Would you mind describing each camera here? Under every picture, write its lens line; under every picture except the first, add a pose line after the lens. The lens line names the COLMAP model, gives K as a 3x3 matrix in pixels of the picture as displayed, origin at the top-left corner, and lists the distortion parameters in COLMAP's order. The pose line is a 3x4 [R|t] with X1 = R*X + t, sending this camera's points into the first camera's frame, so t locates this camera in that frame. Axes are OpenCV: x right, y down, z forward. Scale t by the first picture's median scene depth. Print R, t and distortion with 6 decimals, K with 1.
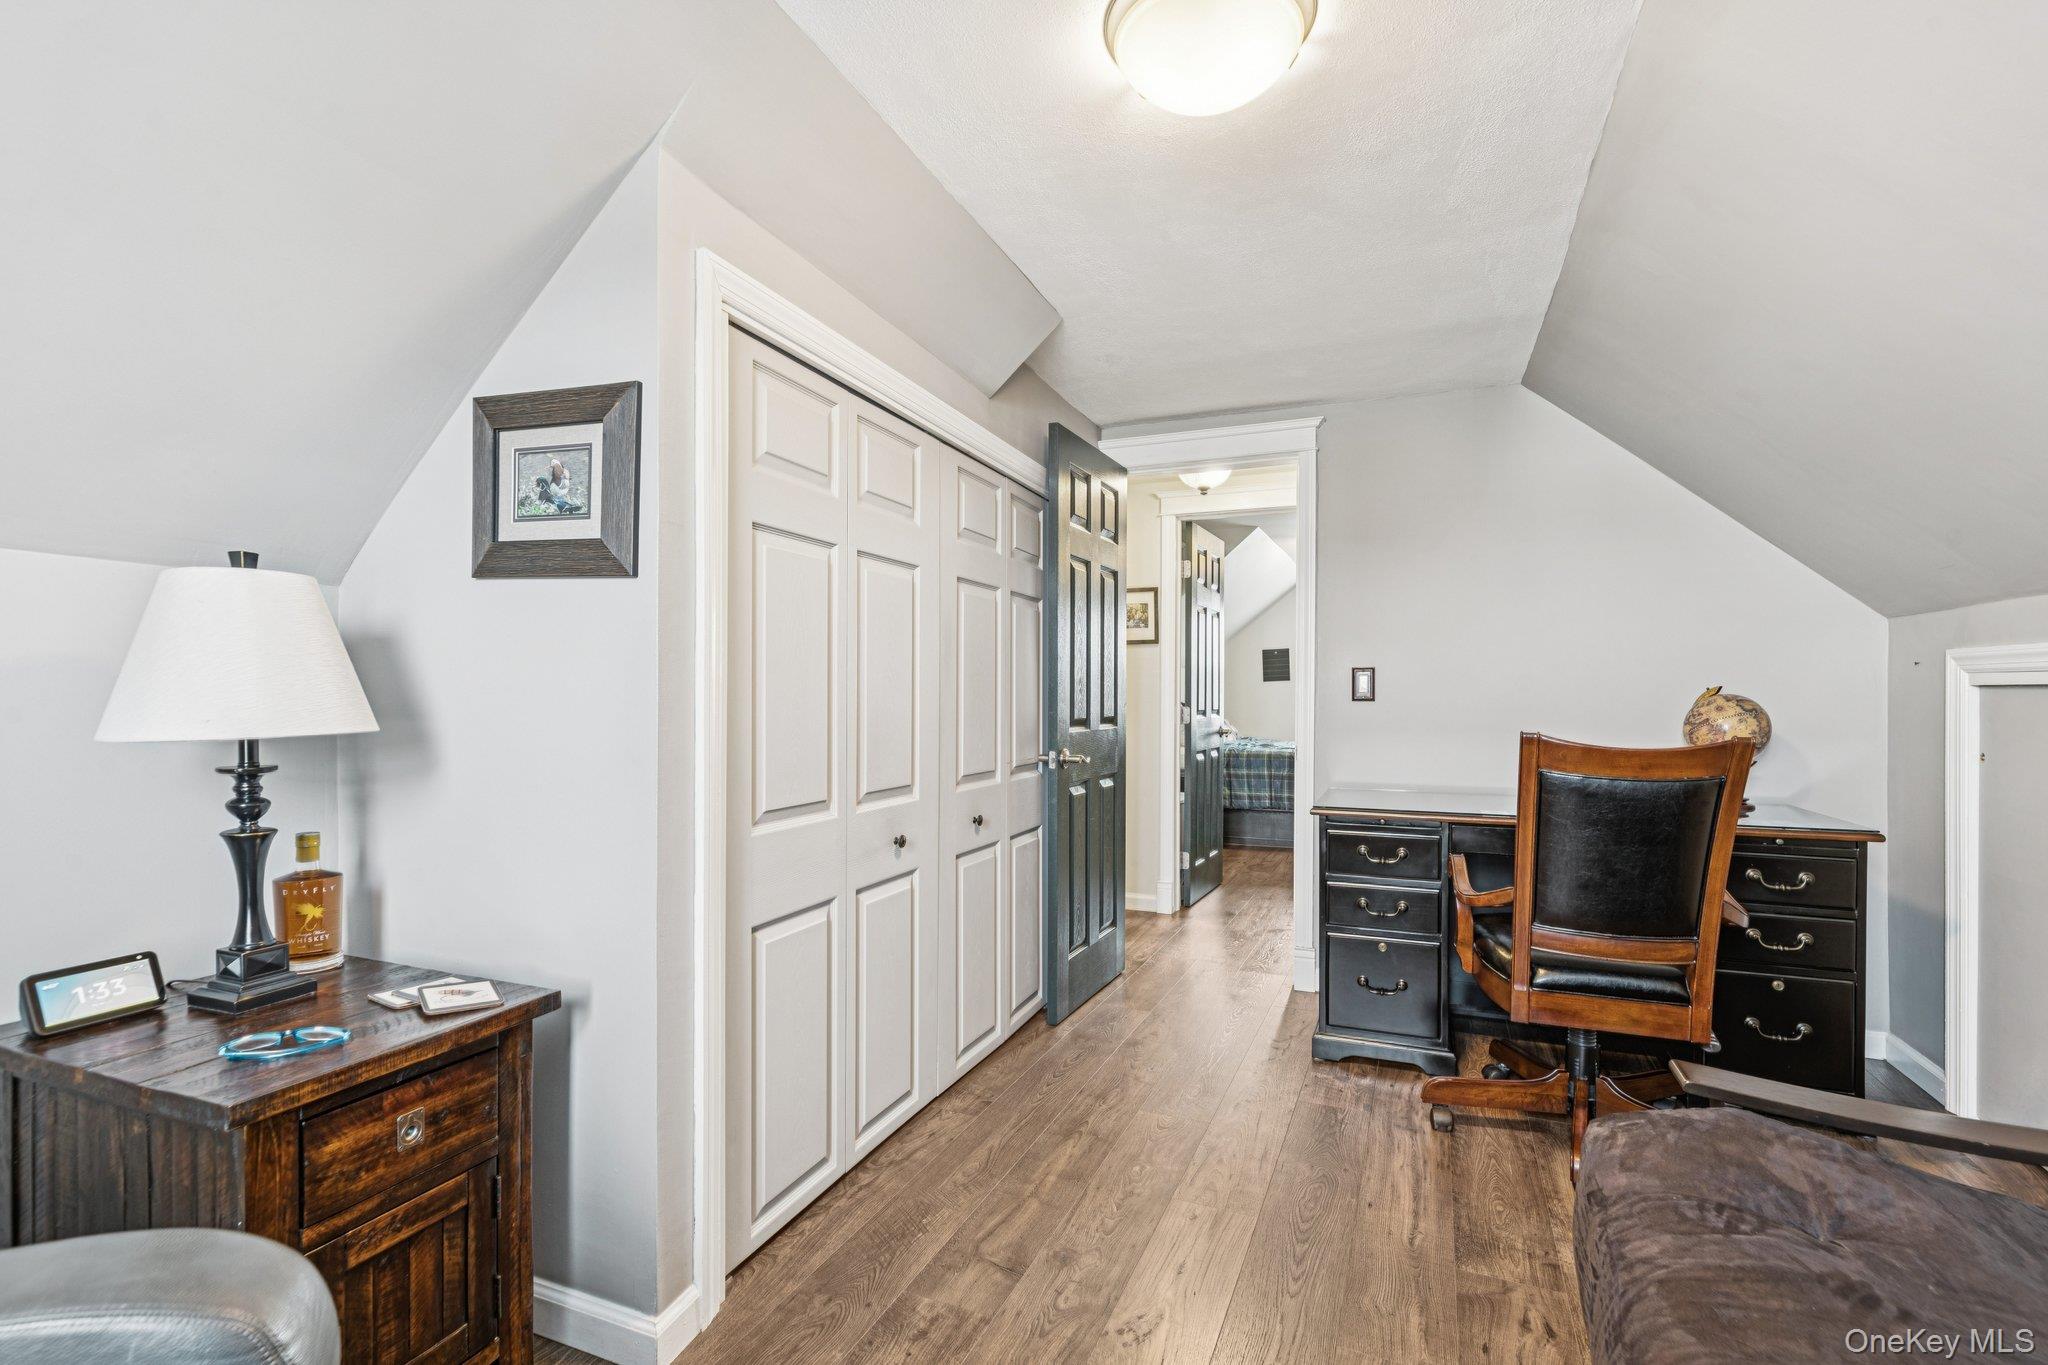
lens RADIAL K [[936.9, 0, 1026.5], [0, 936.9, 690.0], [0, 0, 1]] dist [0.004641, 0.000464]
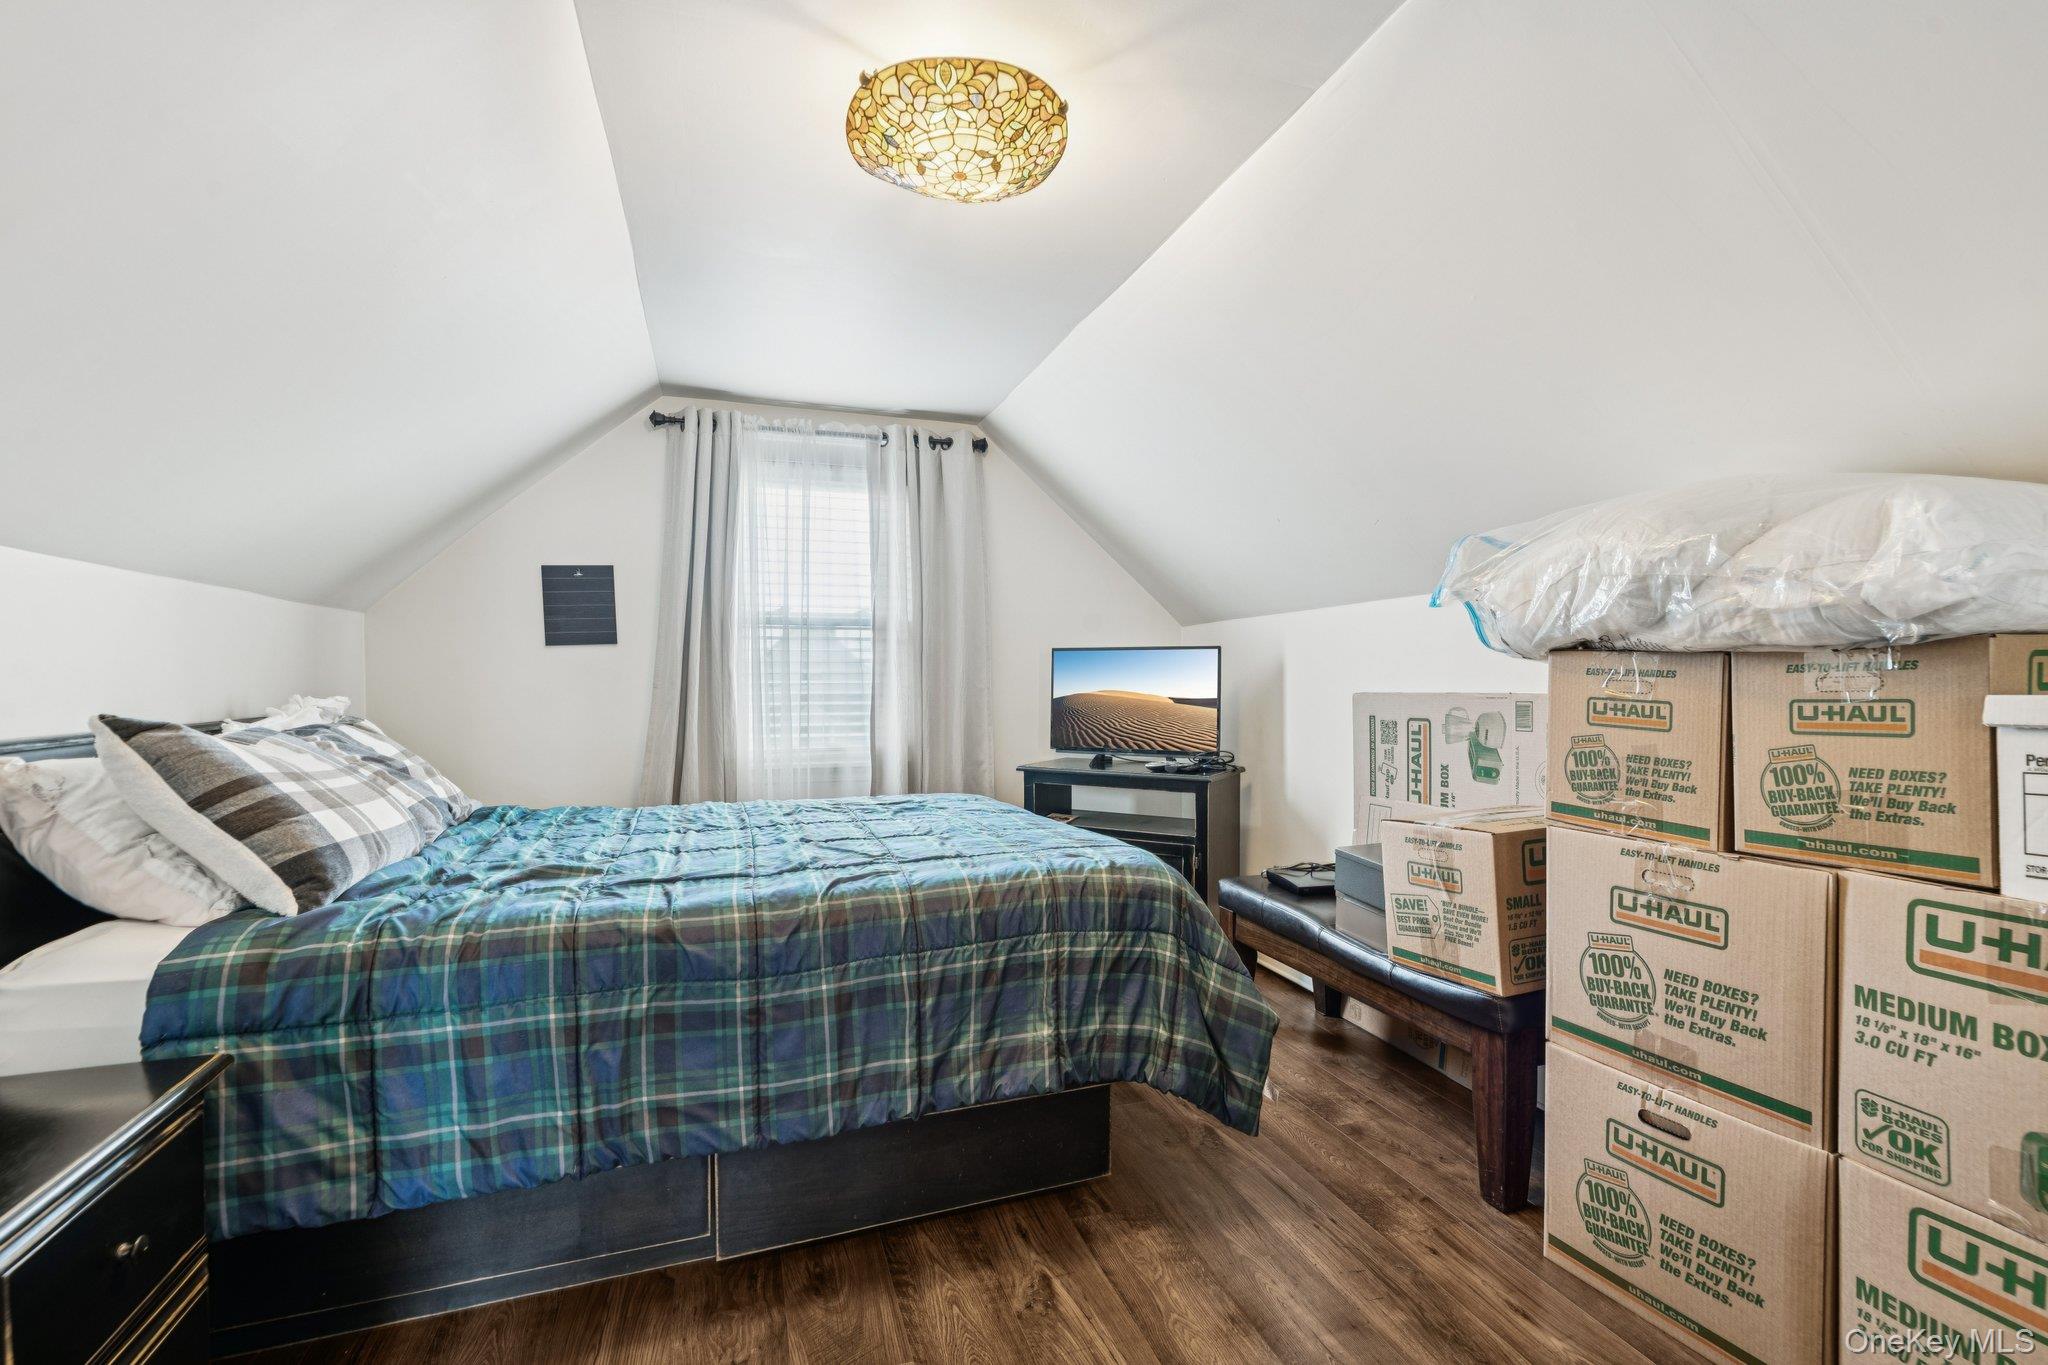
lens RADIAL K [[936.9, 0, 1027.4], [0, 936.9, 685.8], [0, 0, 1]] dist [0.004641, 0.000464]
pose [[0.754456, -0.013565, 0.656210, 0.192056], [0.006953, 0.999895, 0.012675, 0.005252], [-0.656314, -0.005001, 0.754472, 0.745822]]
